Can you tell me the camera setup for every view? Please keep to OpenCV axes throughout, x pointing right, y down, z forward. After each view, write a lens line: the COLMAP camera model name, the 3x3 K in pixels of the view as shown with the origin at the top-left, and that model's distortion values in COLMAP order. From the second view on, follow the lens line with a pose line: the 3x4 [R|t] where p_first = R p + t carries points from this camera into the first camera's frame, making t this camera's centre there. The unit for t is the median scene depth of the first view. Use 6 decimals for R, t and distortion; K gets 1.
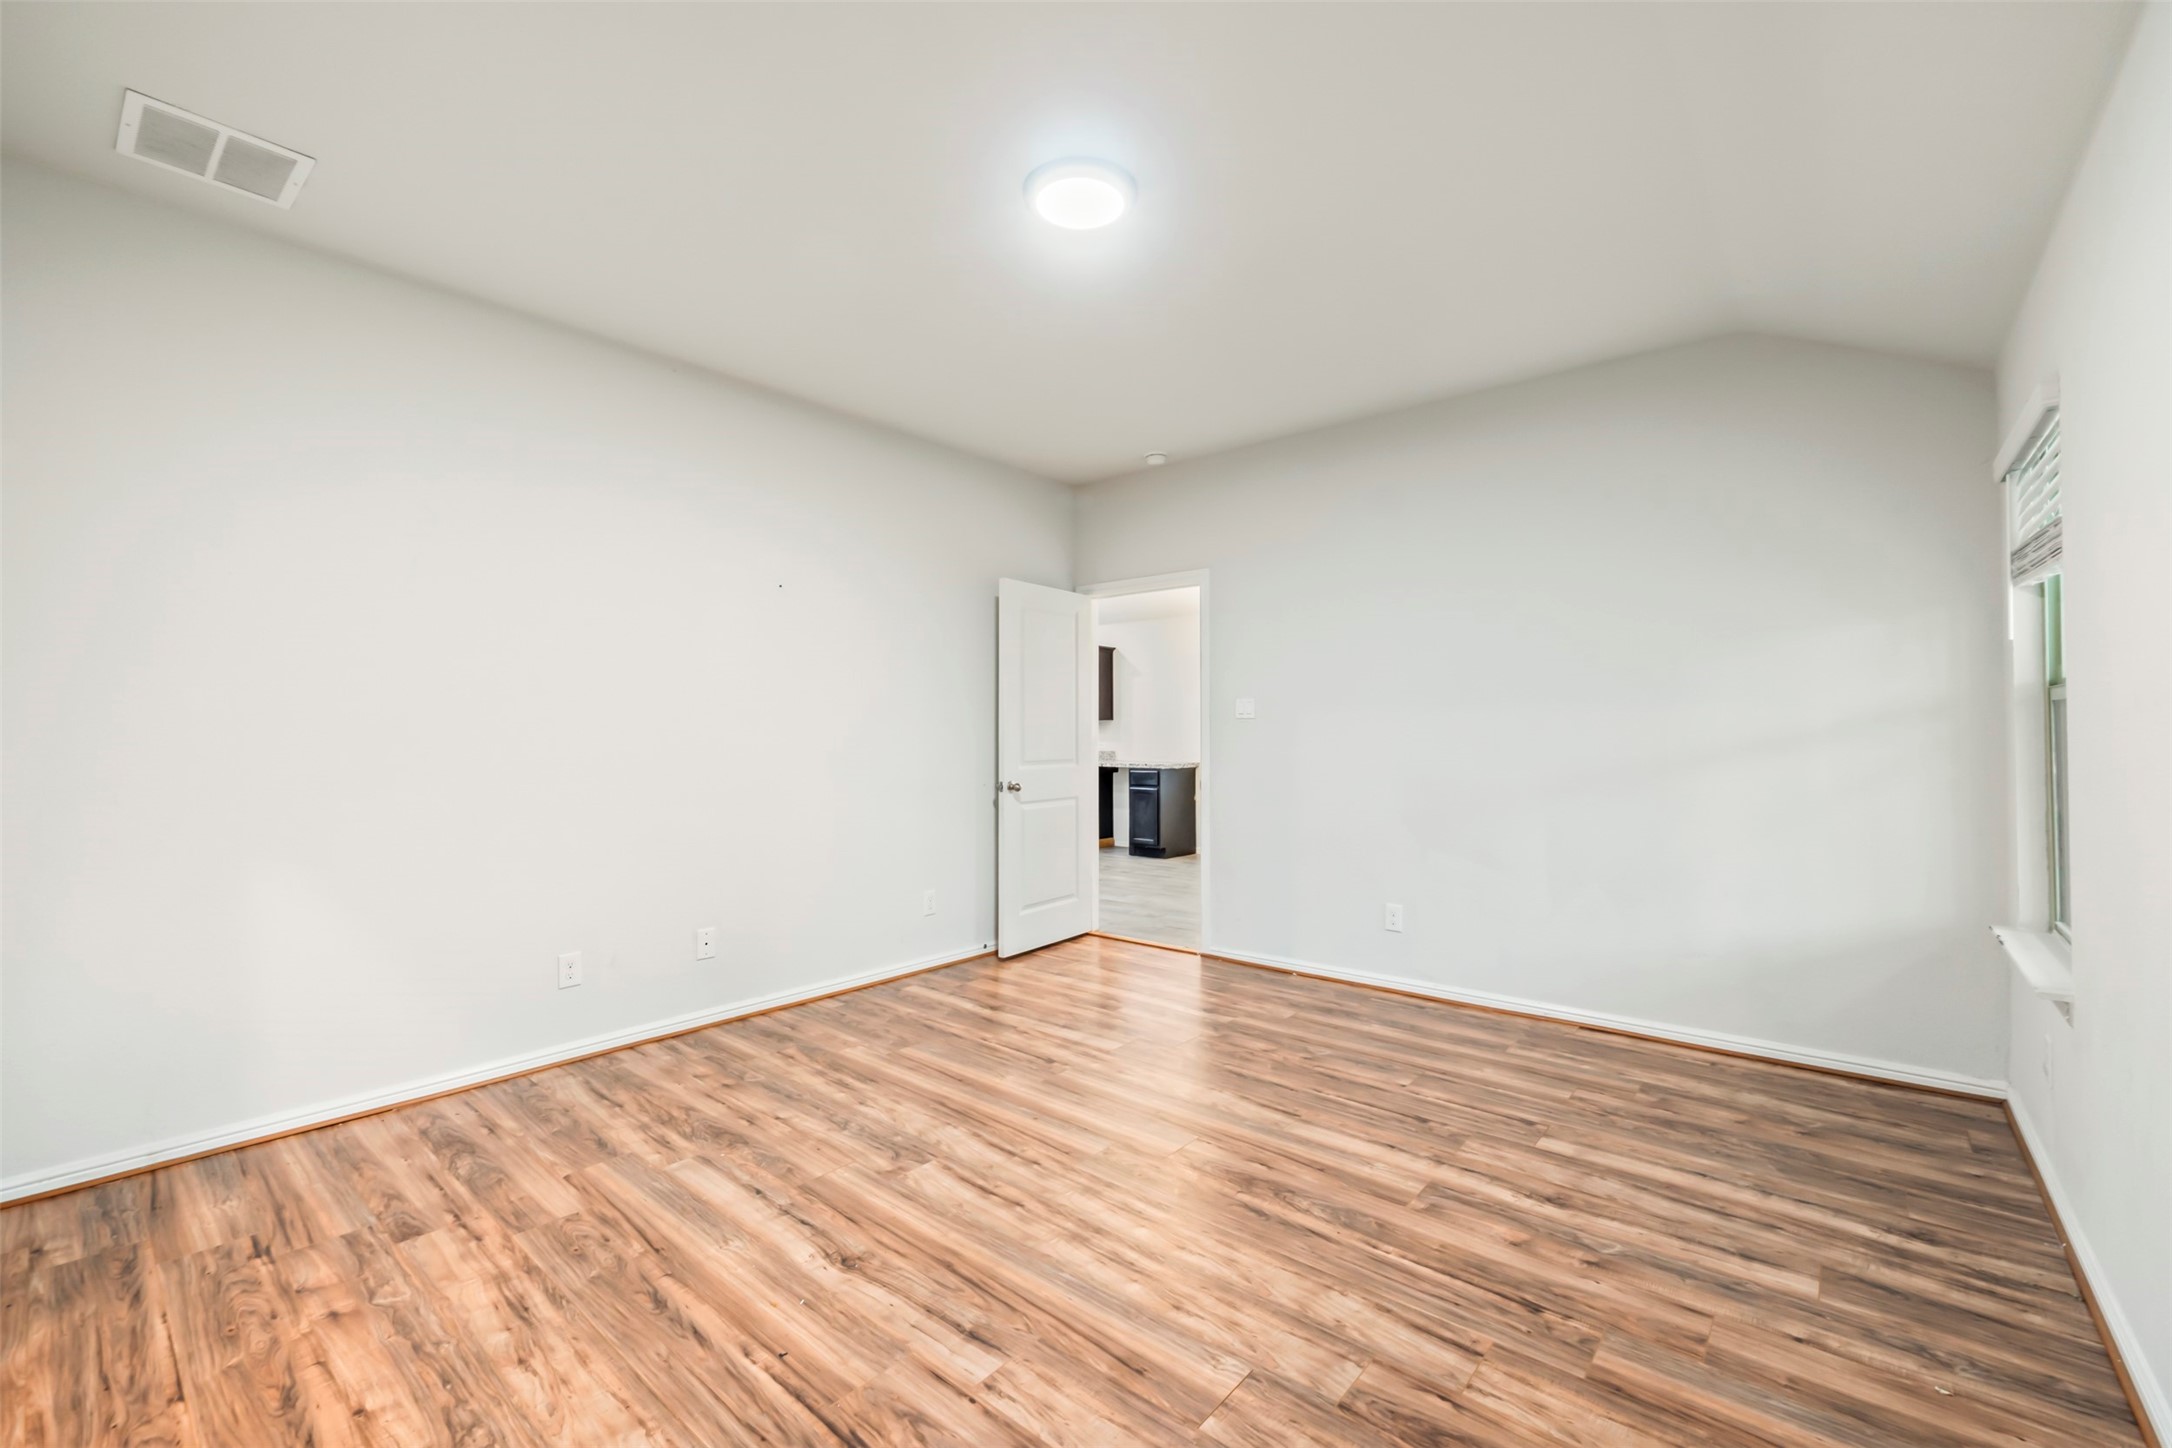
lens RADIAL K [[902.0, 0, 1075.2], [0, 902.0, 720.9], [0, 0, 1]] dist [-0.007171, 0.000109]
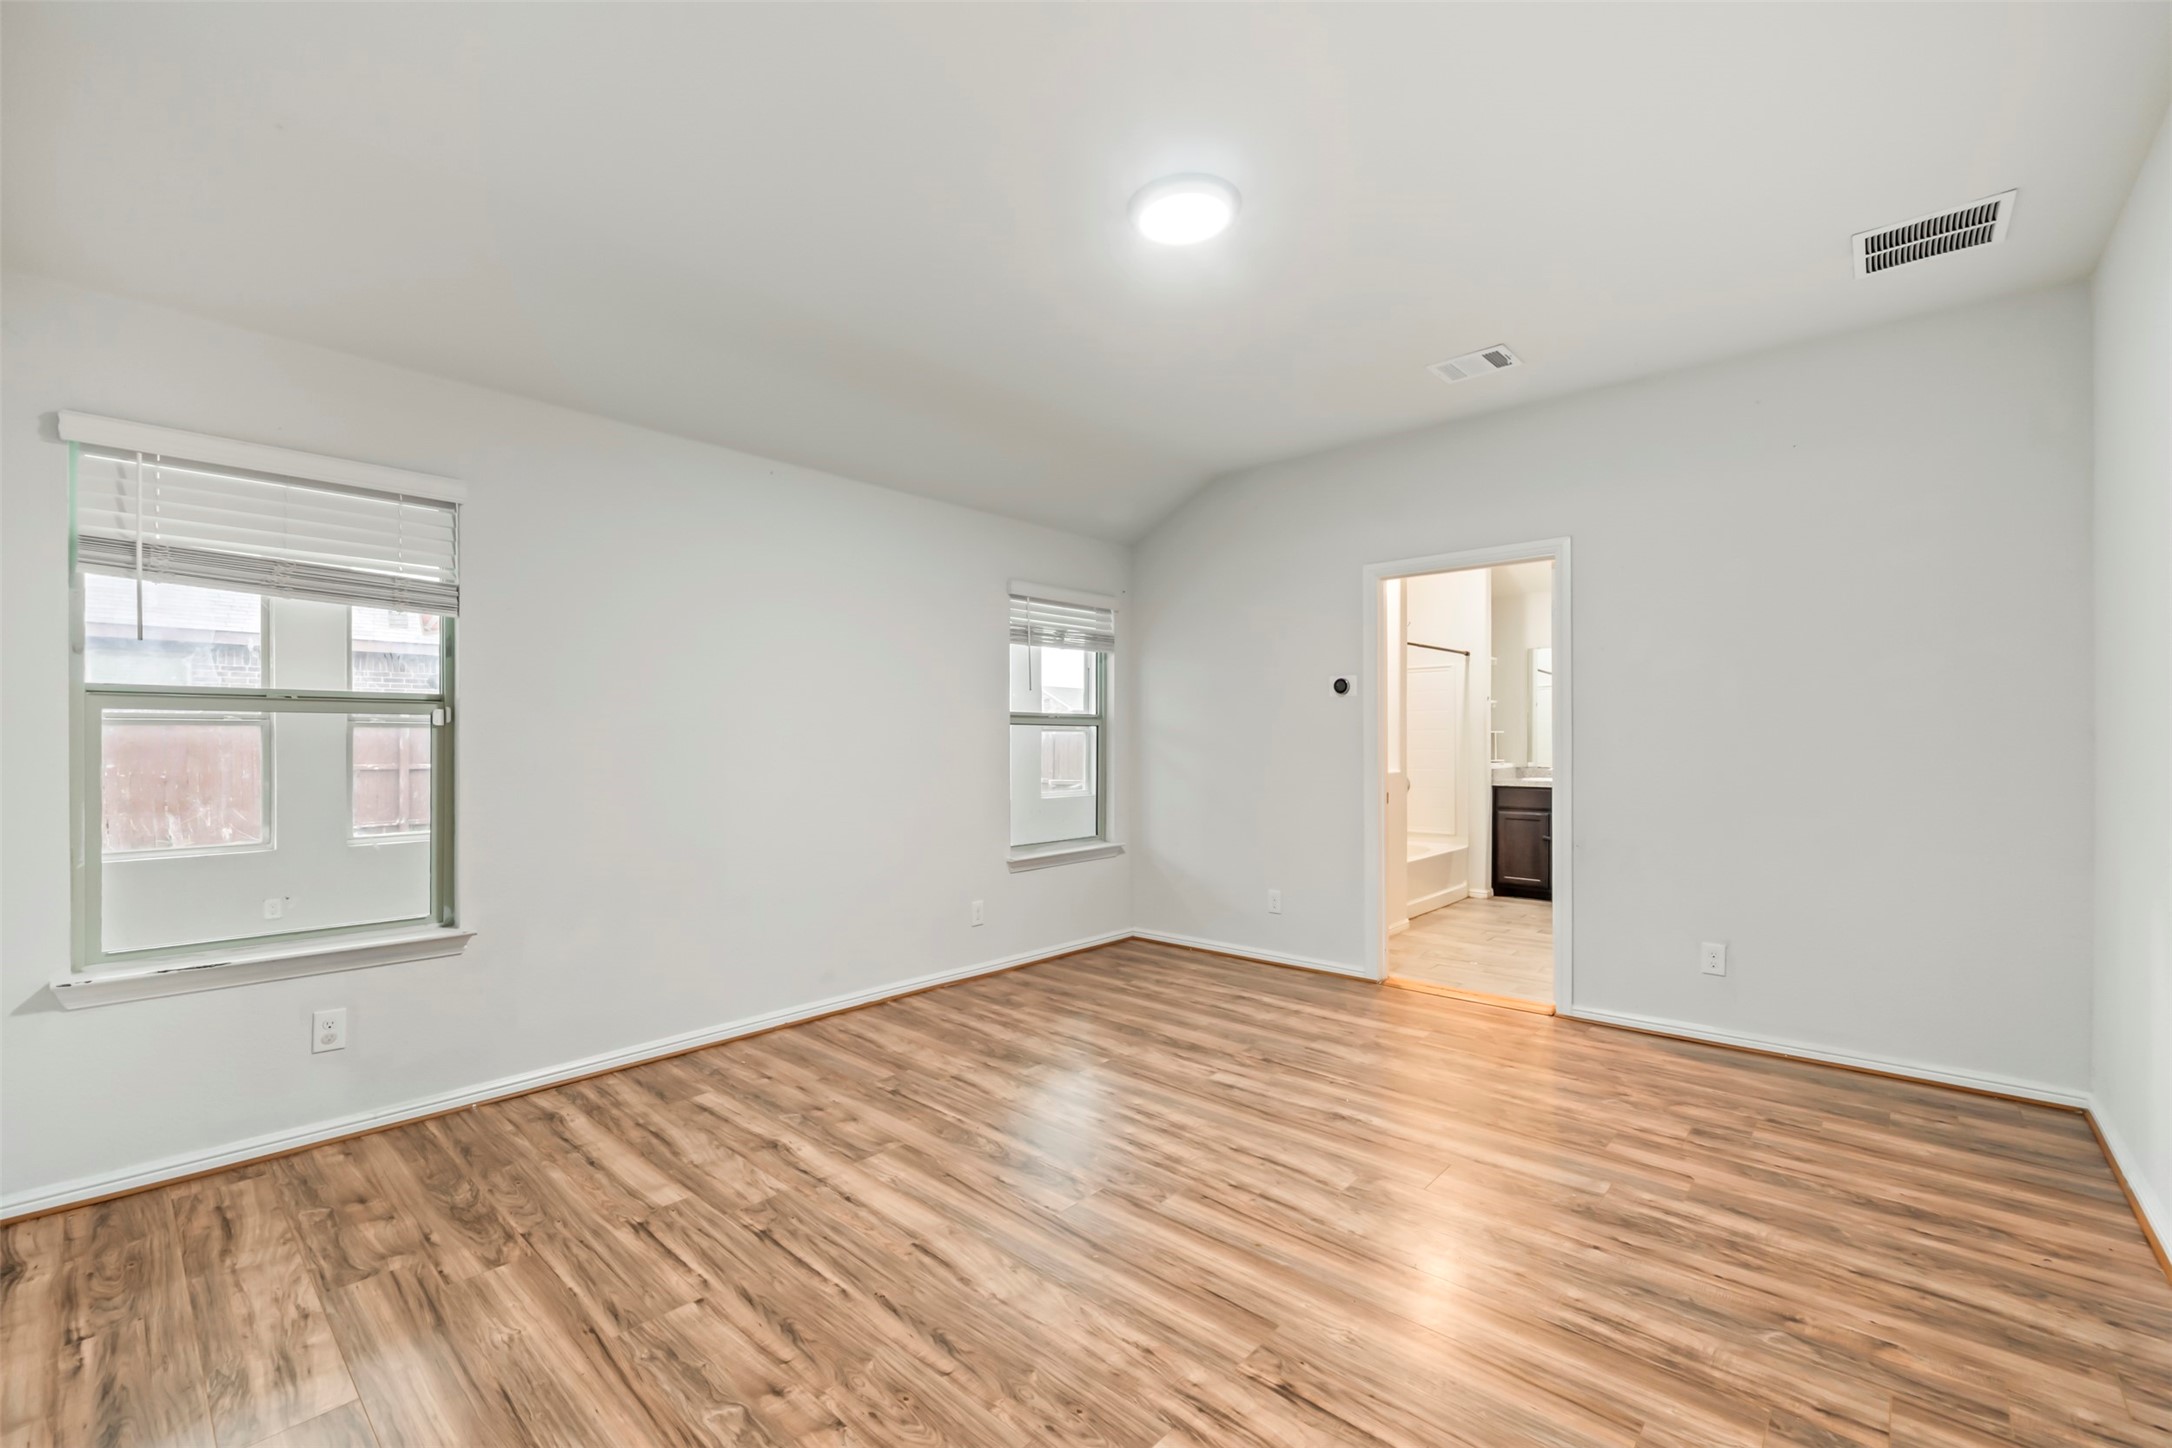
lens RADIAL K [[902.0, 0, 1075.2], [0, 902.0, 720.9], [0, 0, 1]] dist [-0.007171, 0.000109]
pose [[-0.999691, 0.000648, 0.024850, 0.111622], [-0.000128, 0.999512, -0.031221, 0.022134], [-0.024858, -0.031215, -0.999204, 2.151035]]
